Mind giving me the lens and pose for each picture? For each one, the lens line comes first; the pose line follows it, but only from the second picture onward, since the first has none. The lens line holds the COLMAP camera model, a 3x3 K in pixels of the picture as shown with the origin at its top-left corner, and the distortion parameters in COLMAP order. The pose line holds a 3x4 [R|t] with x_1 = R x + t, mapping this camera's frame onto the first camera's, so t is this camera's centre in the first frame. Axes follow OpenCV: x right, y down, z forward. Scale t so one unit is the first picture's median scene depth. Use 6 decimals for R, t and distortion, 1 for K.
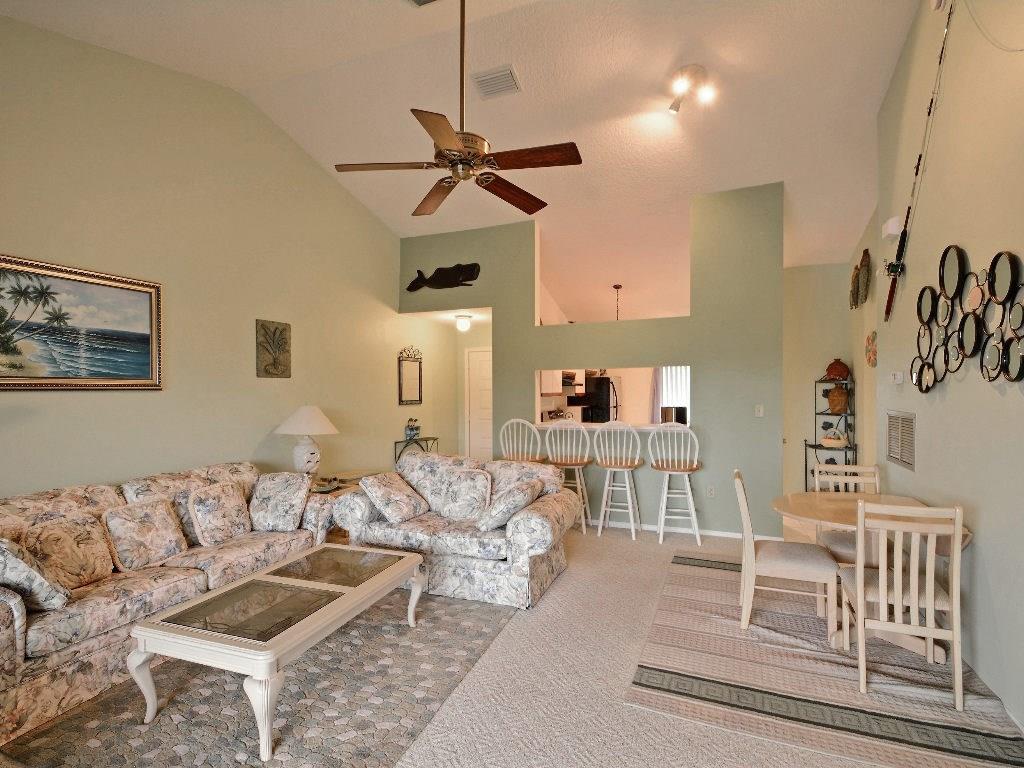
lens RADIAL K [[478.1, 0, 512.0], [0, 478.1, 384.0], [0, 0, 1]] dist [0.014895, -0.014484]
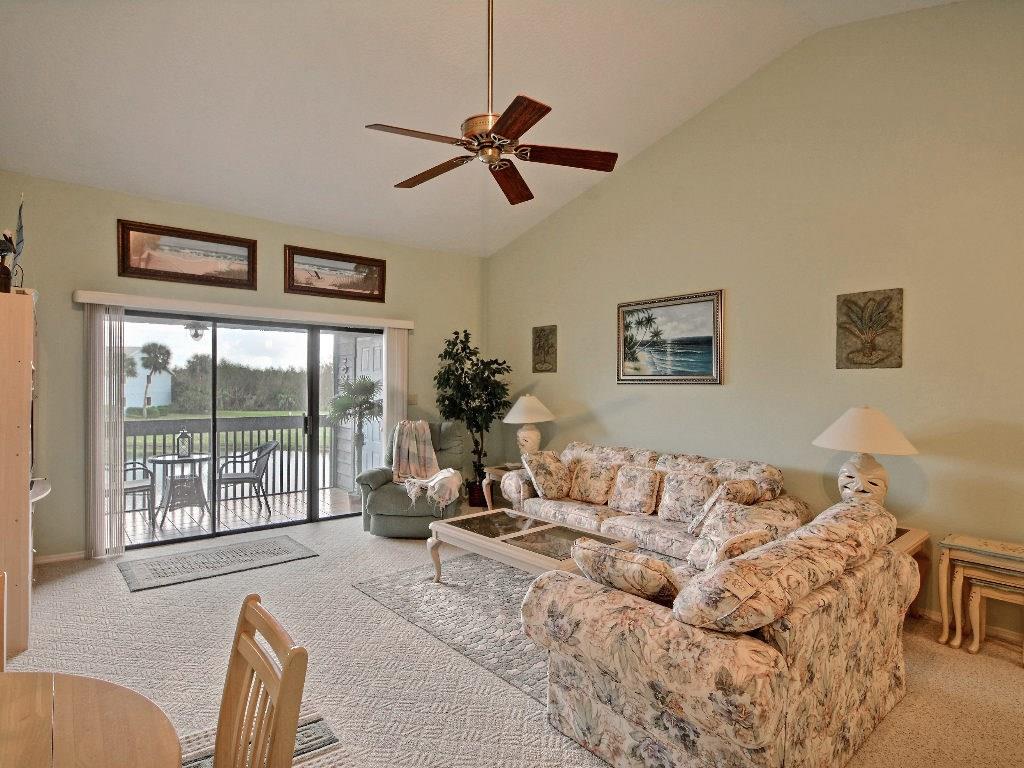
lens RADIAL K [[545.5, 0, 512.0], [0, 545.5, 384.0], [0, 0, 1]] dist [0.000106, -0.000371]
pose [[-0.470146, 0.000068, -0.882588, 0.658411], [0.002507, 0.999996, -0.001258, 0.013027], [0.882585, -0.002804, -0.470145, 1.242478]]
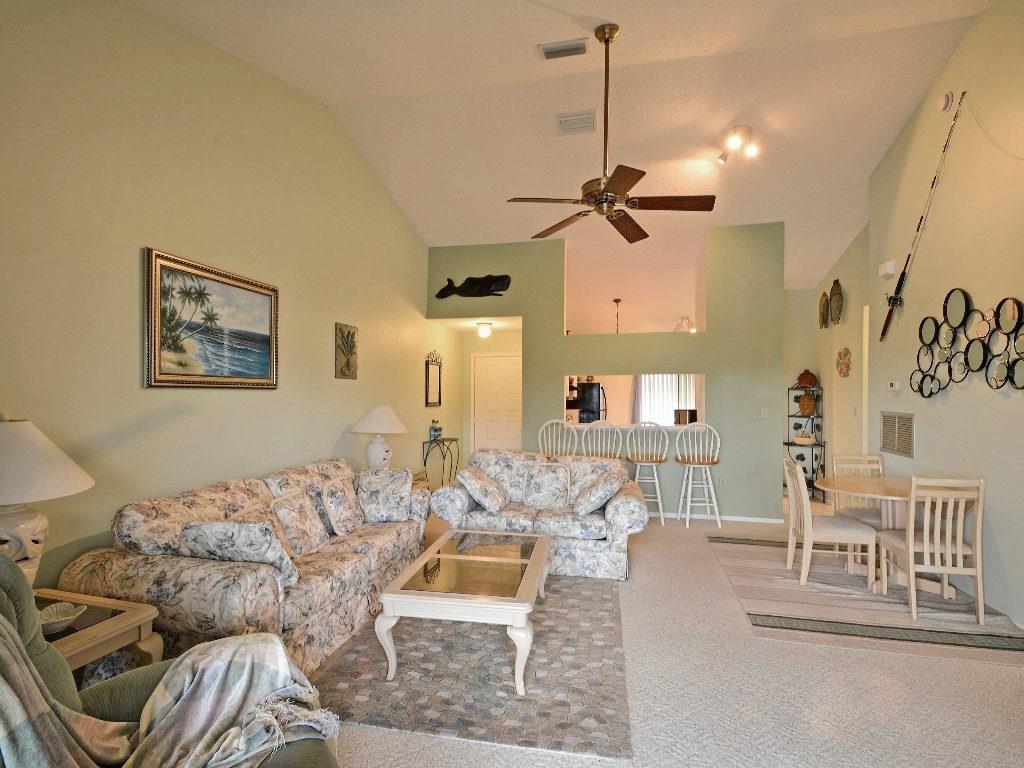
lens RADIAL K [[478.1, 0, 512.0], [0, 478.1, 384.0], [0, 0, 1]] dist [0.014895, -0.014484]
pose [[0.988428, 0.013076, 0.151128, -0.406960], [-0.011463, 0.999868, -0.011539, 0.008064], [-0.151259, 0.009674, 0.988447, -0.112123]]
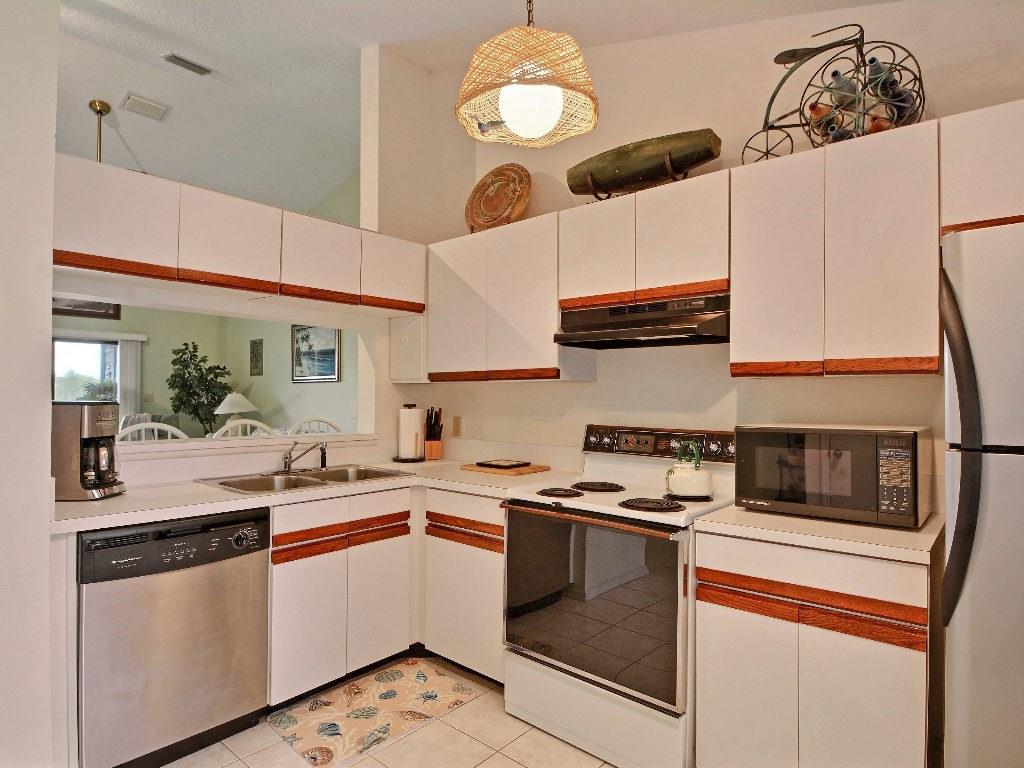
lens RADIAL K [[570.1, 0, 512.0], [0, 570.1, 384.0], [0, 0, 1]] dist [0.002181, -0.000649]
pose [[-0.326266, -0.019334, -0.945080, 0.968212], [0.008103, 0.999697, -0.023249, 0.075623], [0.945243, -0.015244, -0.326011, 2.330565]]
